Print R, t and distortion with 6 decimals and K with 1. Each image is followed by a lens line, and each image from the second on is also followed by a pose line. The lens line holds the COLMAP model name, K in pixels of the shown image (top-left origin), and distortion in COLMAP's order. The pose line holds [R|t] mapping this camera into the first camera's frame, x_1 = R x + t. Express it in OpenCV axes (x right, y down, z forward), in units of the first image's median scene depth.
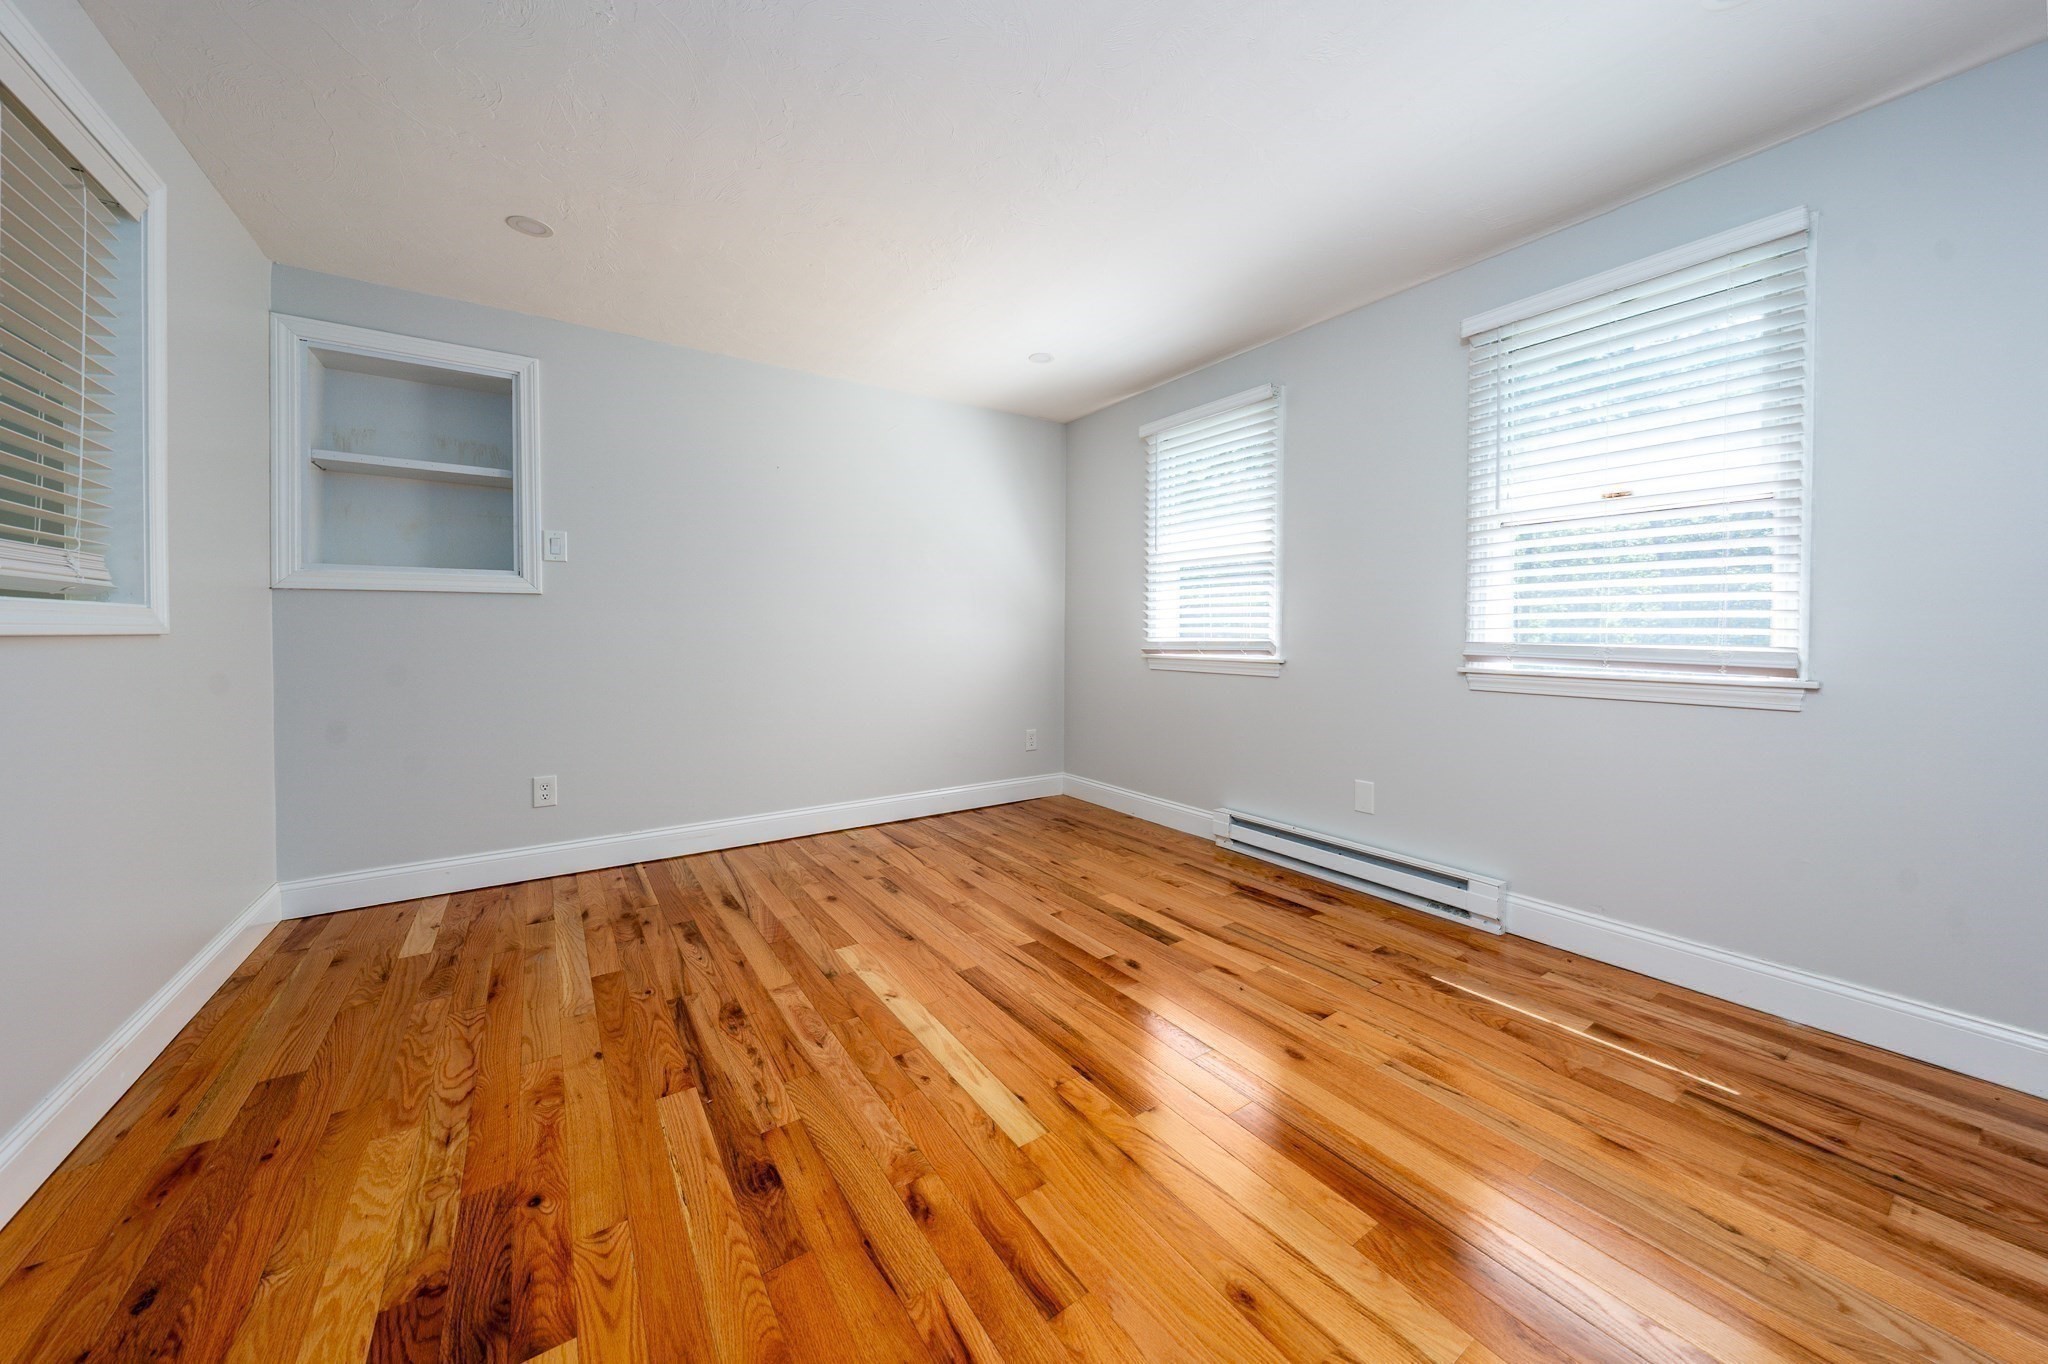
lens RADIAL K [[736.0, 0, 1022.9], [0, 736.0, 620.0], [0, 0, 1]] dist [-0.000068, -0.000107]
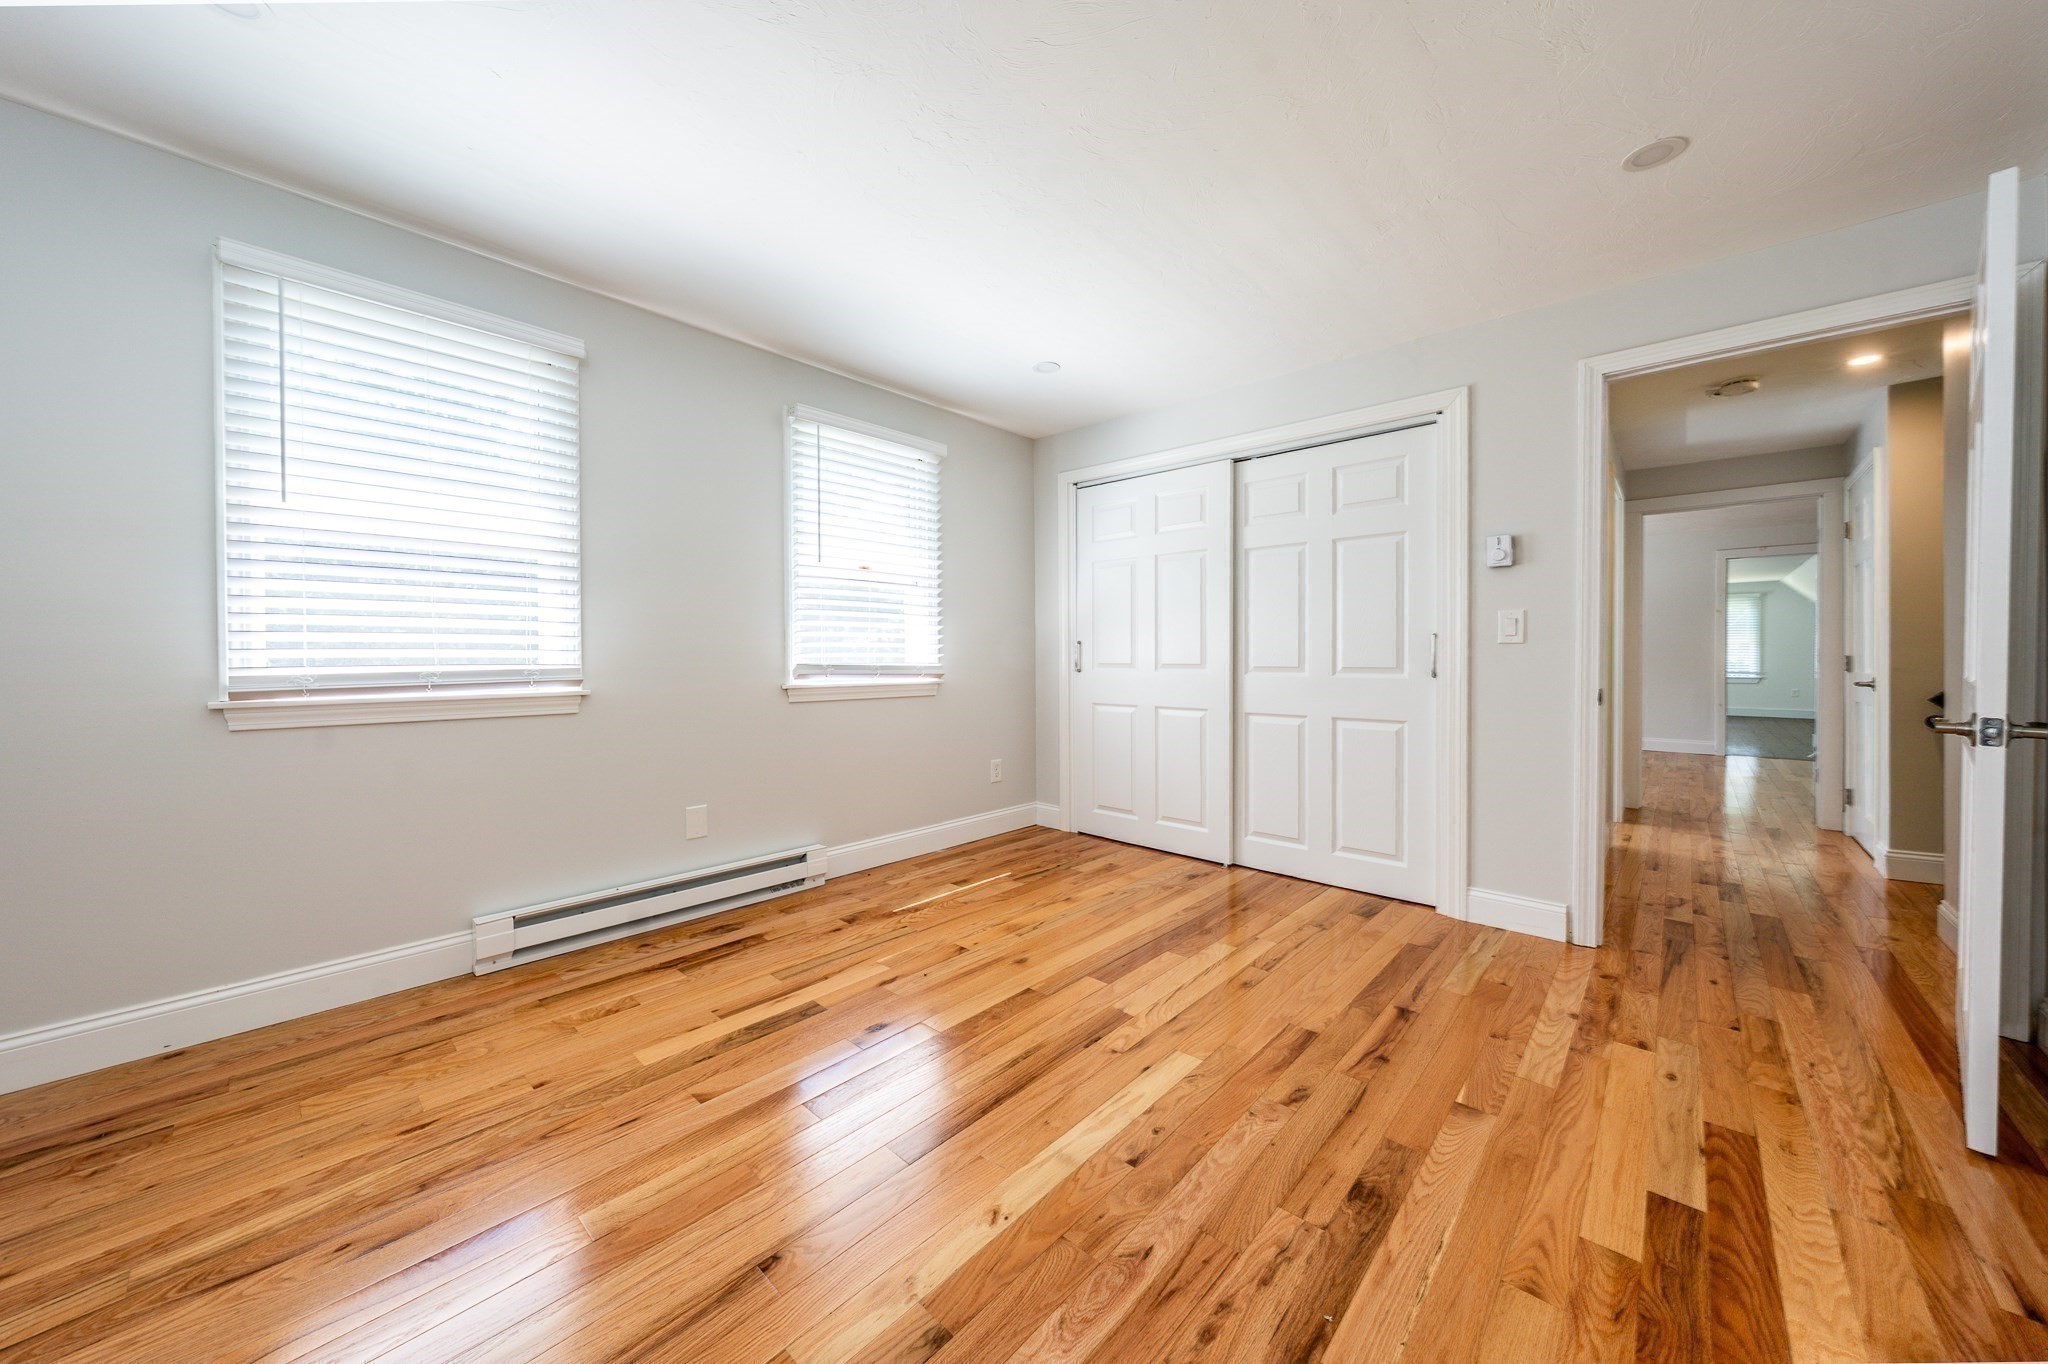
lens RADIAL K [[730.0, 0, 996.1], [0, 730.0, 649.2], [0, 0, 1]] dist [-0.002087, -0.000057]
pose [[-0.226846, 0.006424, 0.973910, -0.807168], [-0.015432, 0.999829, -0.010190, 0.015125], [-0.973808, -0.017341, -0.226708, 1.148833]]
